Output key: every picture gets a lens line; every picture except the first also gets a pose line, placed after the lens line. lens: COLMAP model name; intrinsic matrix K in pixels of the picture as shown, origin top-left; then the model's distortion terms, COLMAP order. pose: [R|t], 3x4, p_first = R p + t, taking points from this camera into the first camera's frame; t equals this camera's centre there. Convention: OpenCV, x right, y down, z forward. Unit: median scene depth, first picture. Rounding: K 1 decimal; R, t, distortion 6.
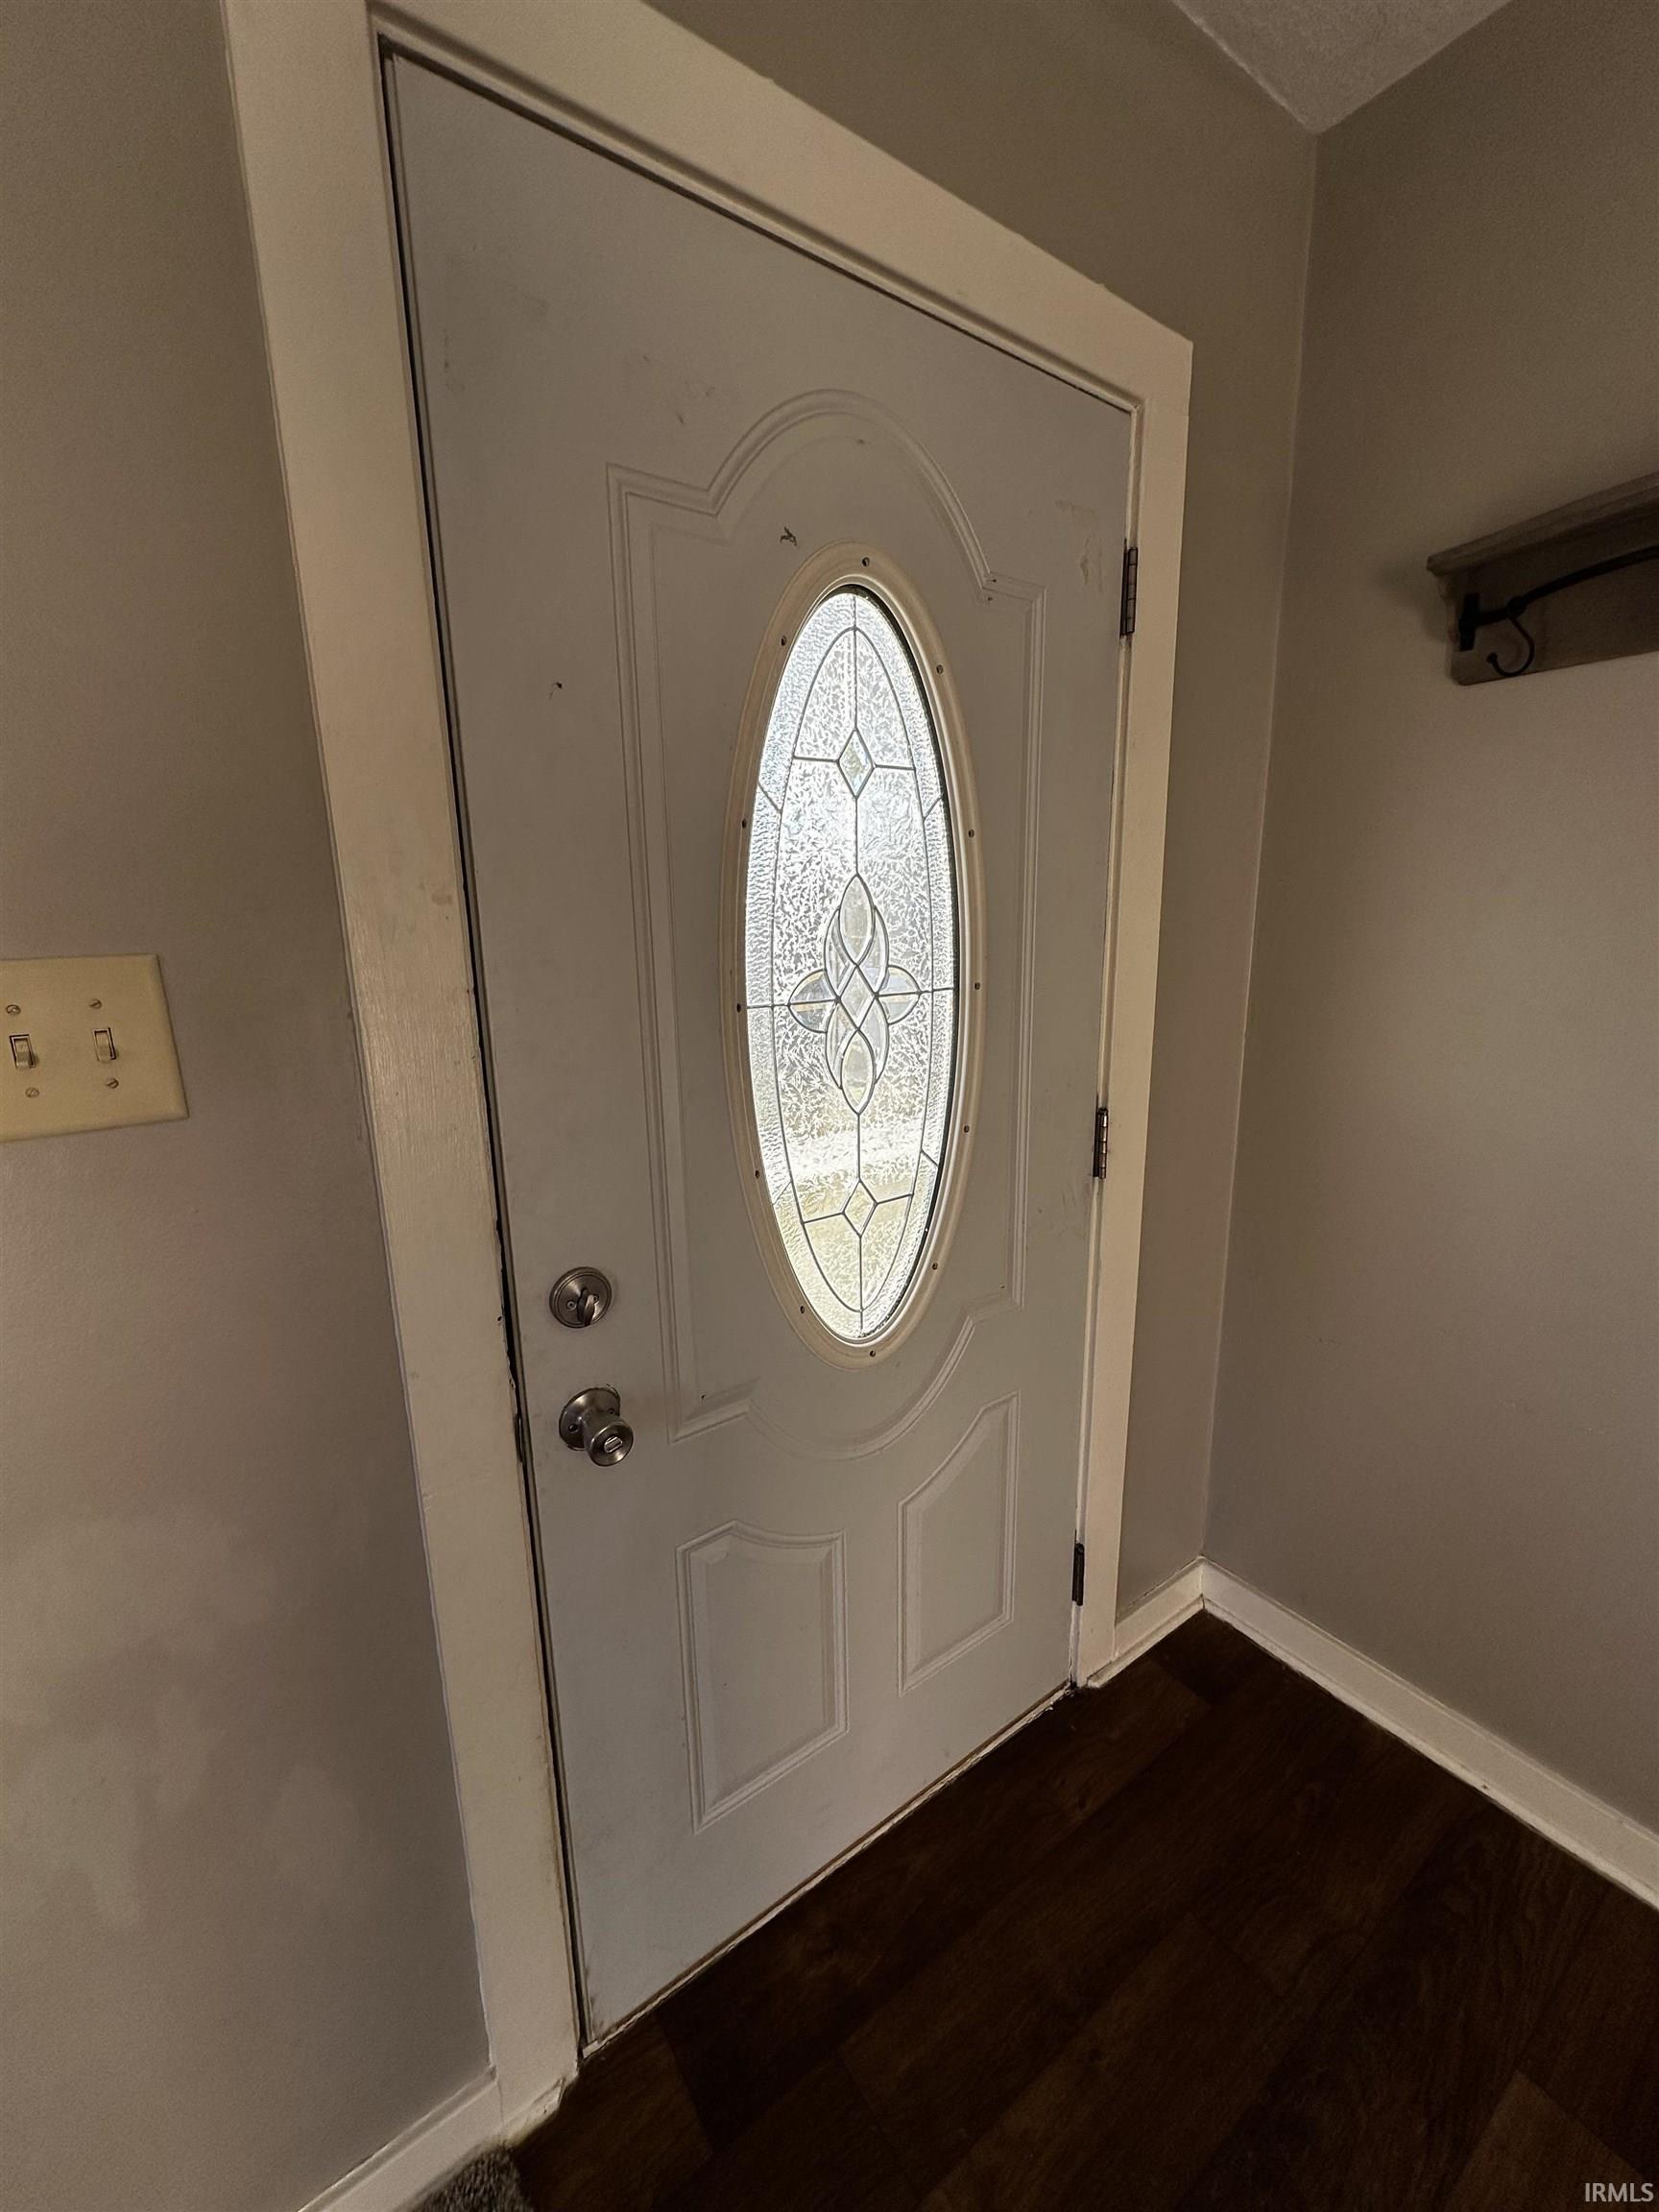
lens RADIAL K [[881.9, 0, 837.3], [0, 881.9, 1111.9], [0, 0, 1]] dist [-0.002893, 0.001035]
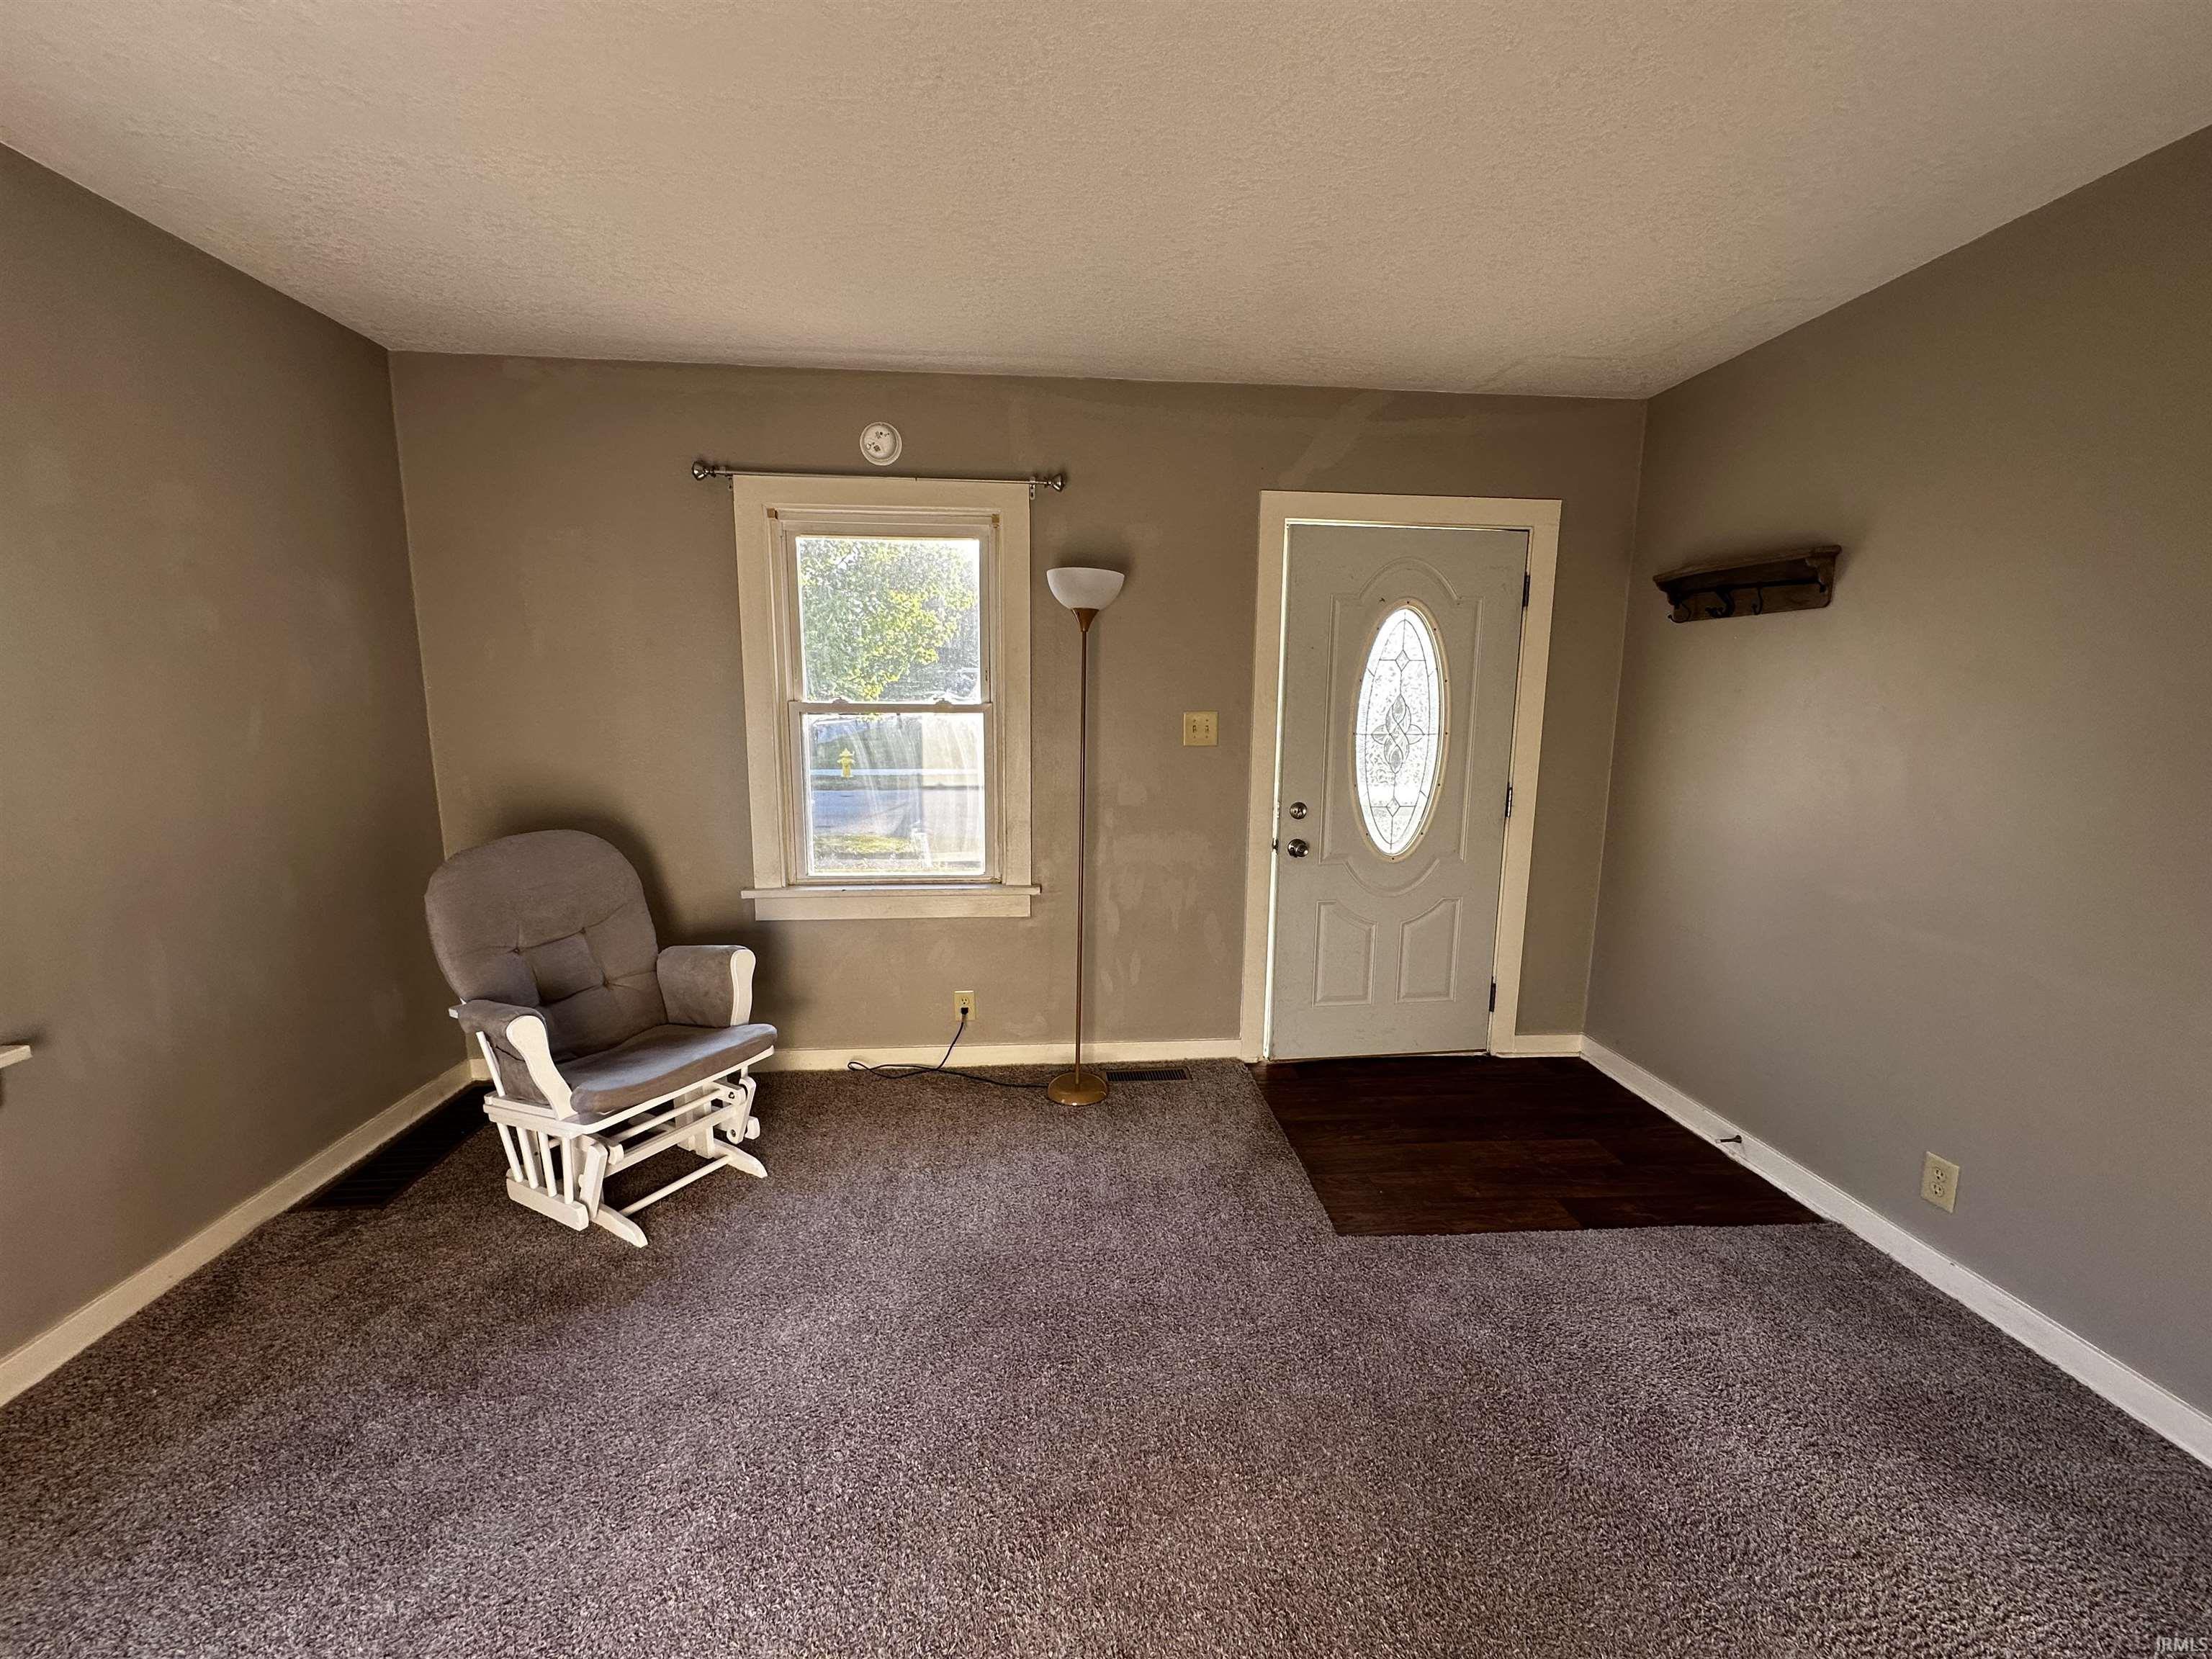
lens RADIAL K [[881.9, 0, 1109.0], [0, 881.9, 833.6], [0, 0, 1]] dist [-0.002893, 0.001035]
pose [[0.863731, 0.107936, -0.492260, 0.620973], [-0.131889, 0.991164, -0.014087, 0.342188], [0.486390, 0.077090, 0.870335, -1.872626]]
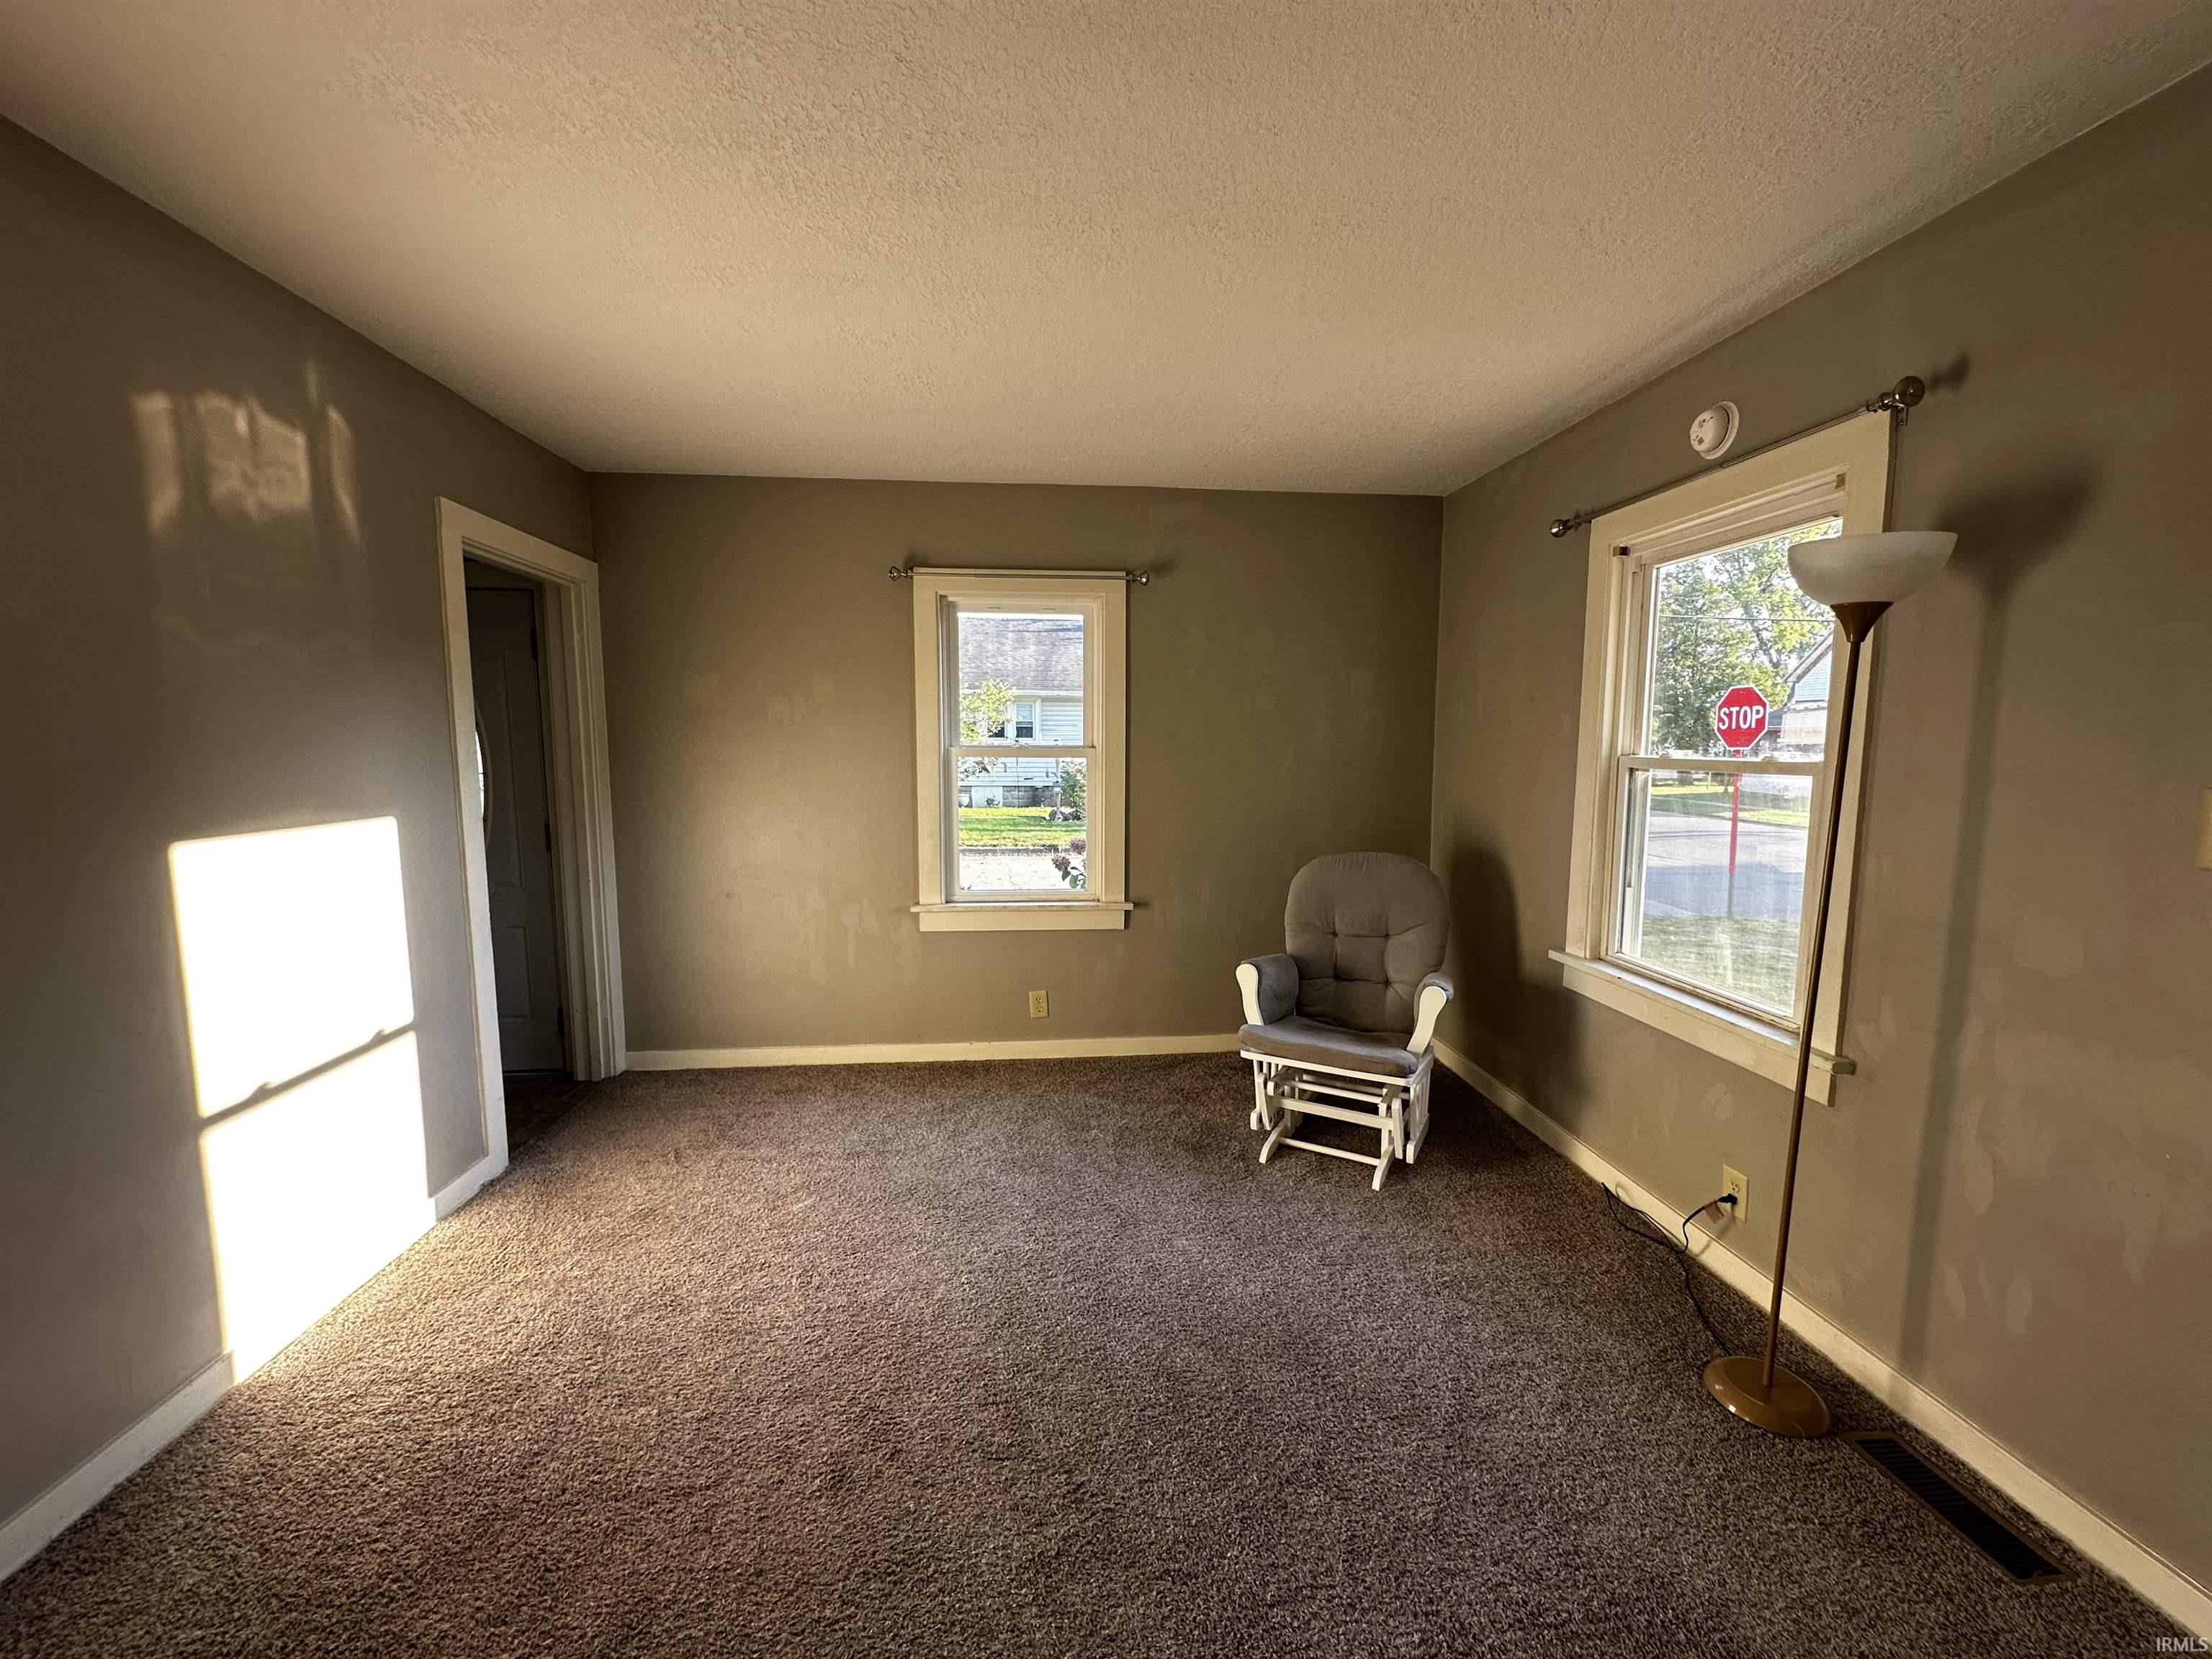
lens RADIAL K [[881.9, 0, 1100.3], [0, 881.9, 832.5], [0, 0, 1]] dist [-0.002893, 0.001035]
pose [[-0.499083, 0.111291, -0.859378, 1.167719], [-0.175789, 0.958096, 0.226164, -0.038059], [0.848537, 0.263944, -0.458606, -0.181092]]
